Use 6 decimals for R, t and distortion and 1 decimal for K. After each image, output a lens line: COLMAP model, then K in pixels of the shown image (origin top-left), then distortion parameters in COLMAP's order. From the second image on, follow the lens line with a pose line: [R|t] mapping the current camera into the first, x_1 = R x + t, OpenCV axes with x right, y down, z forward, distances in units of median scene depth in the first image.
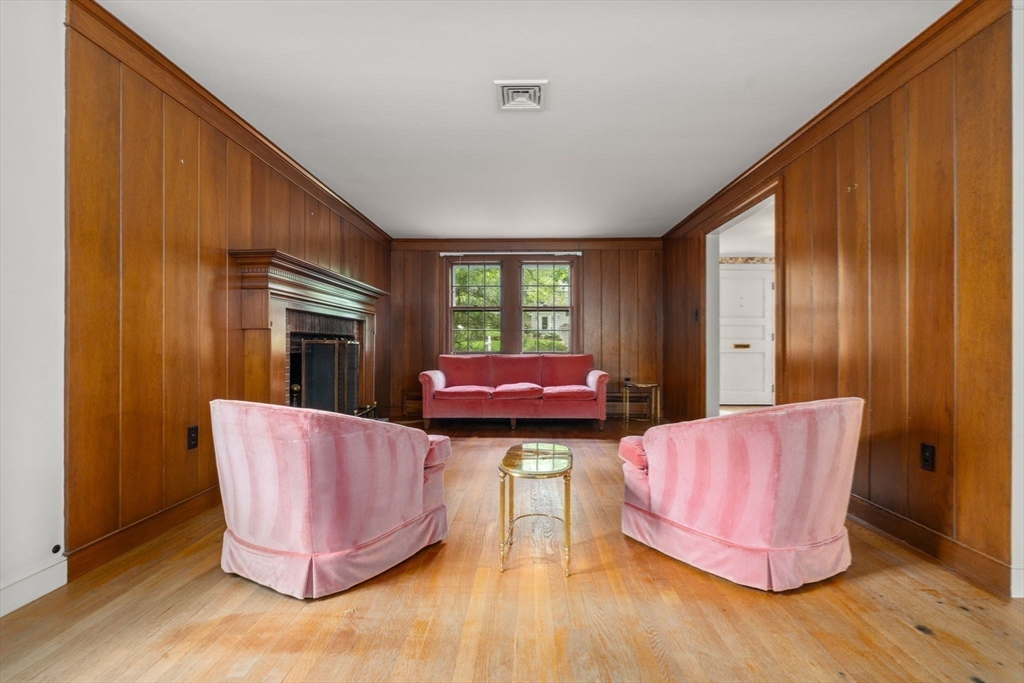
lens RADIAL K [[457.2, 0, 512.7], [0, 457.2, 346.7], [0, 0, 1]] dist [-0.011174, 0.000059]
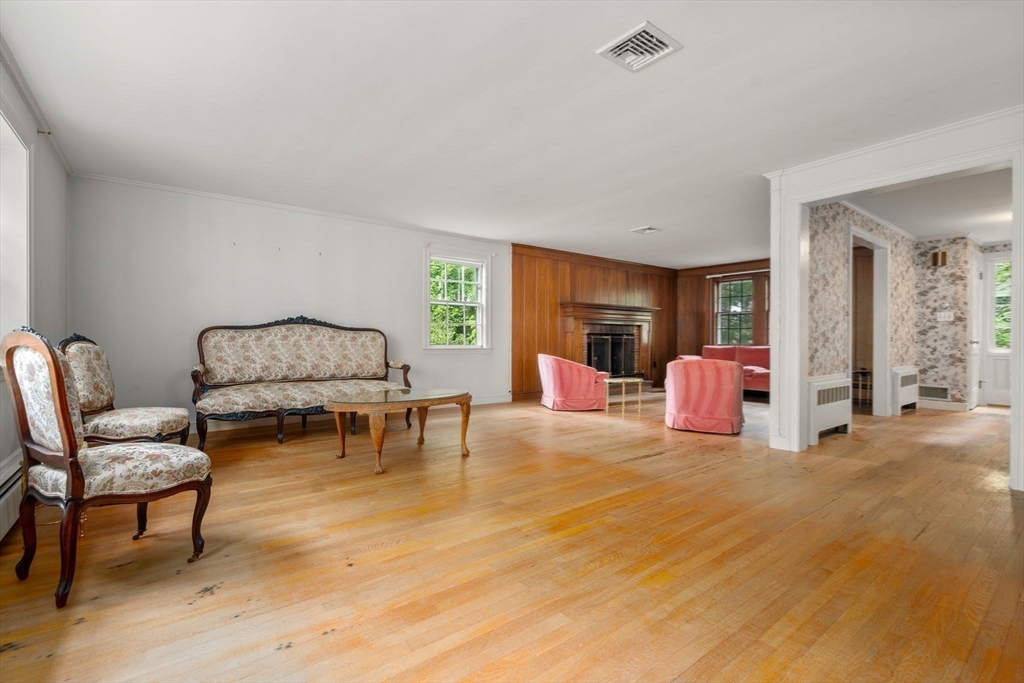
lens RADIAL K [[450.9, 0, 510.3], [0, 450.9, 345.5], [0, 0, 1]] dist [0.000797, 0.000164]
pose [[0.635715, 0.012747, -0.771818, 1.075323], [-0.004555, 0.999908, 0.012763, 0.003758], [0.771910, -0.004598, 0.635715, -0.786177]]
